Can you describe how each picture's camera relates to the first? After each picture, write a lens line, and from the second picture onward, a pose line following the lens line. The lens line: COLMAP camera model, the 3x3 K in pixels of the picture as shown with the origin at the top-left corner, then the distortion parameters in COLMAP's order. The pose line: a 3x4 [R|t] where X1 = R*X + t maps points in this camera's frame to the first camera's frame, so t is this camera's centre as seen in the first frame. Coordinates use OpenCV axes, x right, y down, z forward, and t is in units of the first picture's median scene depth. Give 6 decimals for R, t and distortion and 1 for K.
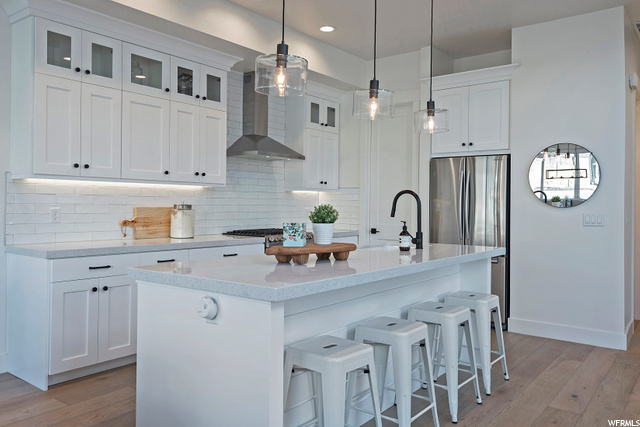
lens RADIAL K [[497.5, 0, 310.9], [0, 497.5, 206.5], [0, 0, 1]] dist [0.007465, 0.007427]
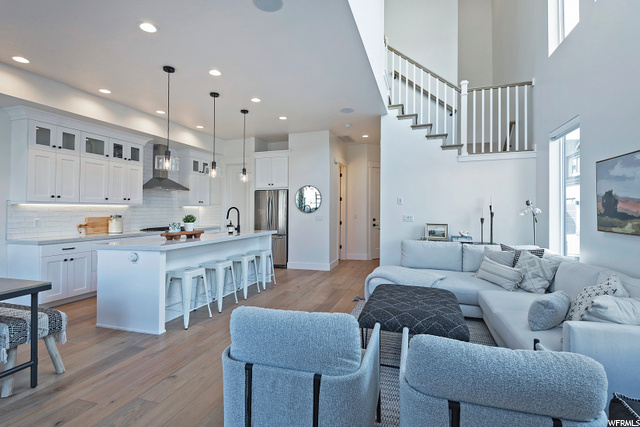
lens RADIAL K [[305.5, 0, 320.4], [0, 305.5, 201.2], [0, 0, 1]] dist [0.026277, -0.022615]
pose [[0.938940, -0.006462, 0.344020, 0.073098], [0.018606, 0.999314, -0.032013, -0.005744], [-0.343577, 0.036459, 0.938416, -0.388237]]
